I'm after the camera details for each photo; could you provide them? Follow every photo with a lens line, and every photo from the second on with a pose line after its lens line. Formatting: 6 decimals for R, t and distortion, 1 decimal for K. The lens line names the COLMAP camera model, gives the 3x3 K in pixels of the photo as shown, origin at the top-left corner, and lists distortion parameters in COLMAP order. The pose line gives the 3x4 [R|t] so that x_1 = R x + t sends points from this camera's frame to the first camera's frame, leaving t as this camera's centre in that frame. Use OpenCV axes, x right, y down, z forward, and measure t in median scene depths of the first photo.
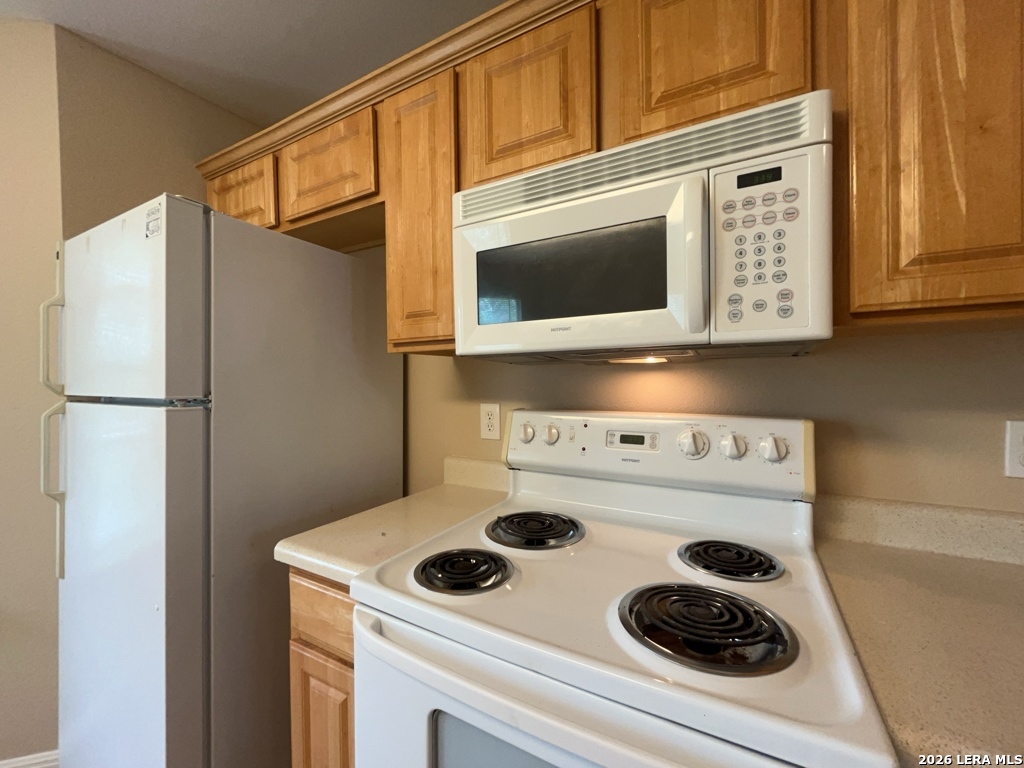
lens RADIAL K [[410.9, 0, 514.2], [0, 410.9, 384.3], [0, 0, 1]] dist [-0.000708, -0.000385]
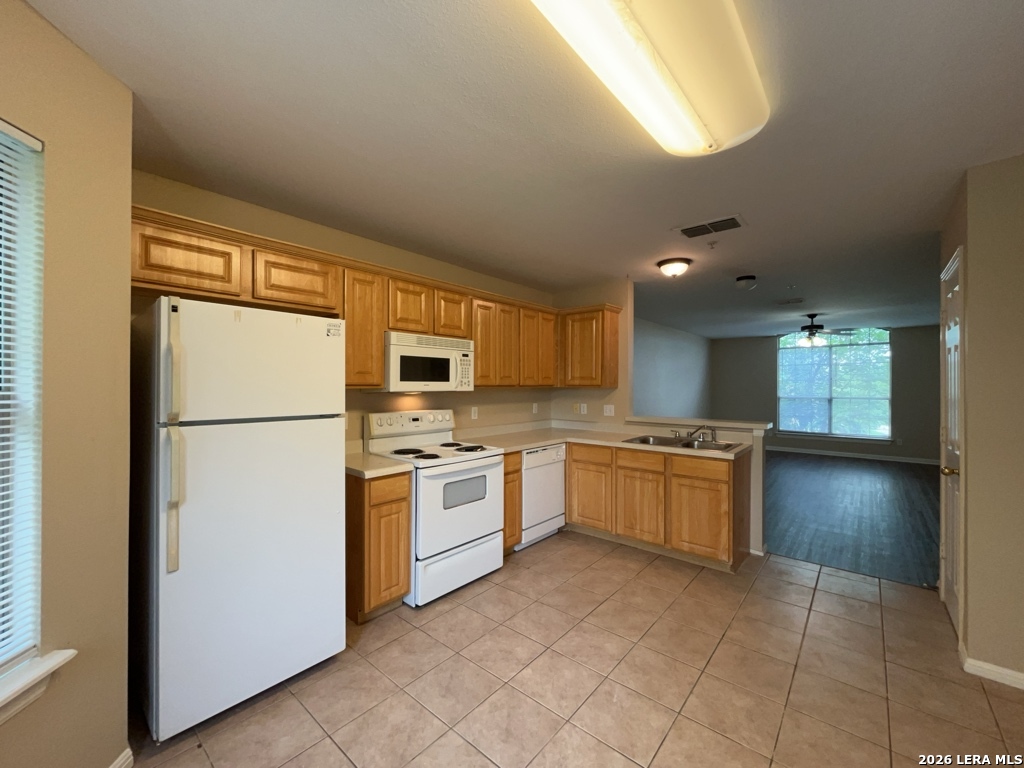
lens RADIAL K [[413.9, 0, 515.5], [0, 413.9, 386.5], [0, 0, 1]] dist [-0.000307, -0.000069]
pose [[0.195238, 0.003582, 0.980749, -2.637424], [-0.000828, 0.999994, -0.003488, -0.099161], [-0.980756, -0.000131, 0.195240, -0.306439]]
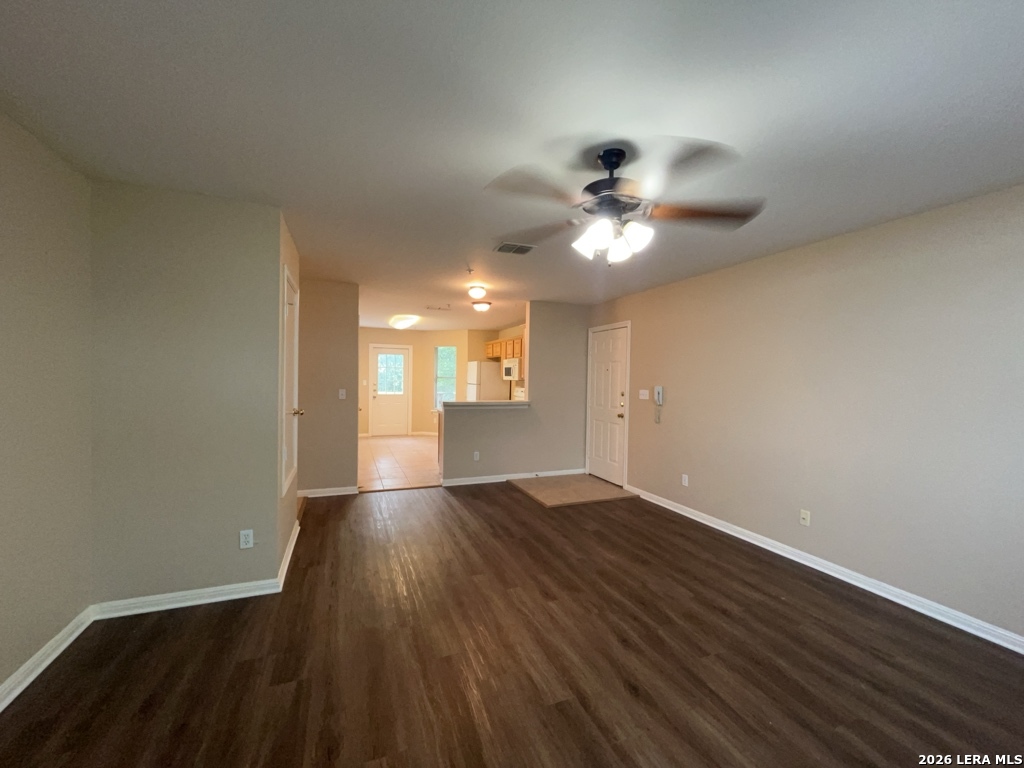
lens RADIAL K [[410.9, 0, 514.2], [0, 410.9, 384.3], [0, 0, 1]] dist [-0.000708, -0.000385]
pose [[0.781231, 0.034611, -0.623282, 5.073038], [-0.031475, 0.999376, 0.016044, -0.118558], [0.623448, 0.007084, 0.781833, -5.179622]]
